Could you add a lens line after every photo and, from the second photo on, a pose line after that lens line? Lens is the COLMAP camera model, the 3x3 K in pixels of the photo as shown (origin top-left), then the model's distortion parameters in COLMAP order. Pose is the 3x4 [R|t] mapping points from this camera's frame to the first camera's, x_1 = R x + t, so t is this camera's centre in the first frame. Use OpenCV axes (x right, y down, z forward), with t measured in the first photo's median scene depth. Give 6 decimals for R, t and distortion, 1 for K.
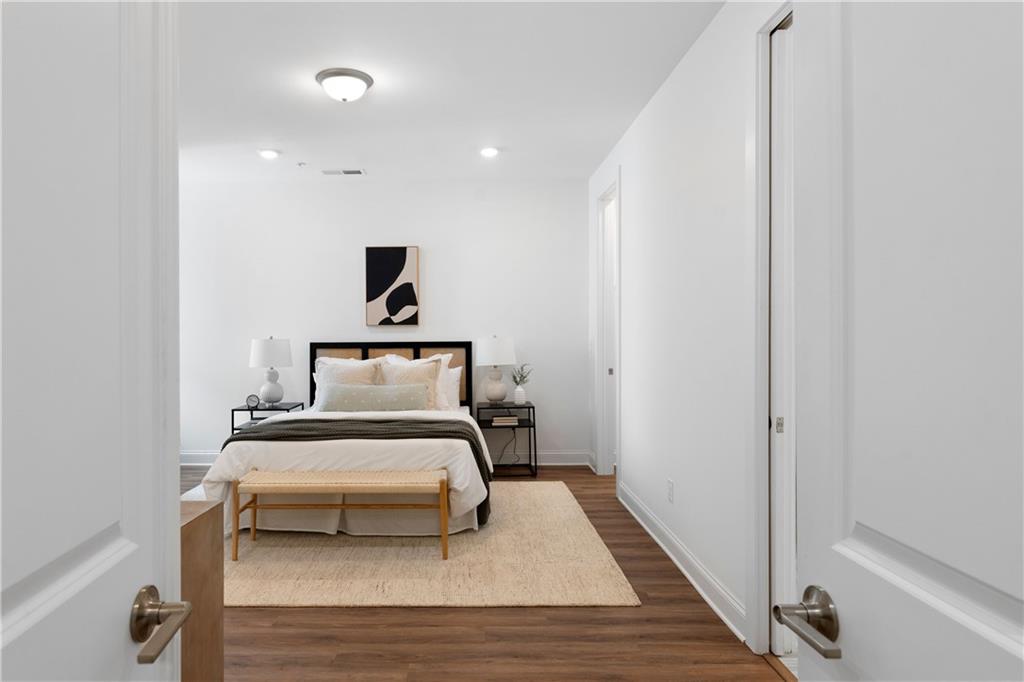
lens RADIAL K [[585.1, 0, 508.9], [0, 585.1, 338.7], [0, 0, 1]] dist [-0.001783, -0.002678]
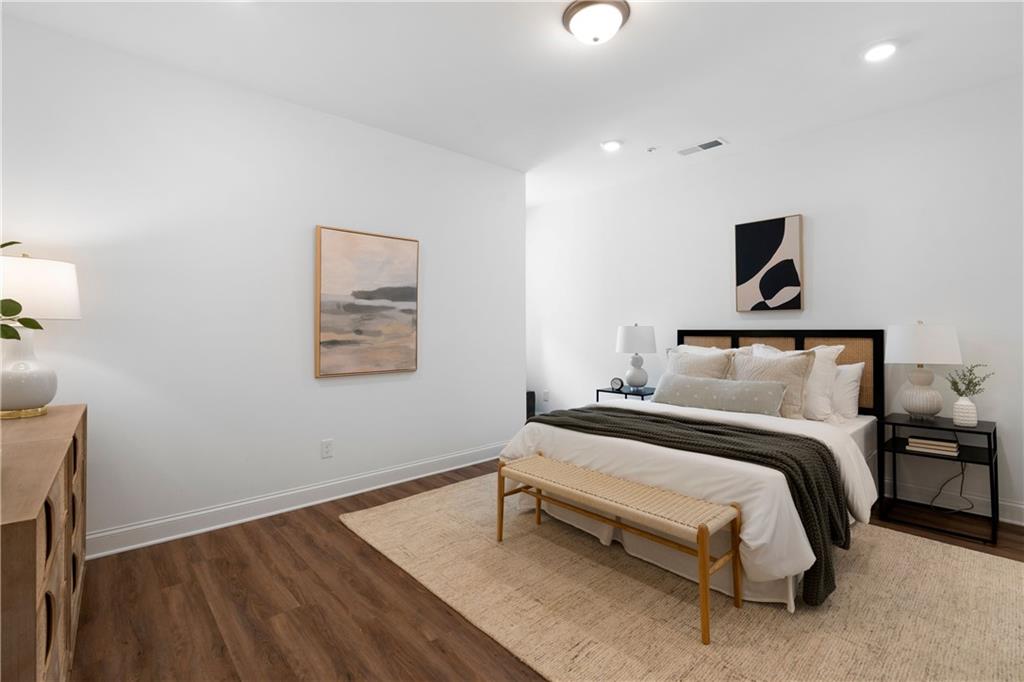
lens RADIAL K [[462.6, 0, 540.1], [0, 462.6, 329.3], [0, 0, 1]] dist [-0.011260, 0.003673]
pose [[0.646020, 0.002254, -0.763317, 0.111921], [-0.005609, 0.999983, -0.001794, 0.008600], [0.763300, 0.005440, 0.646021, 0.322533]]
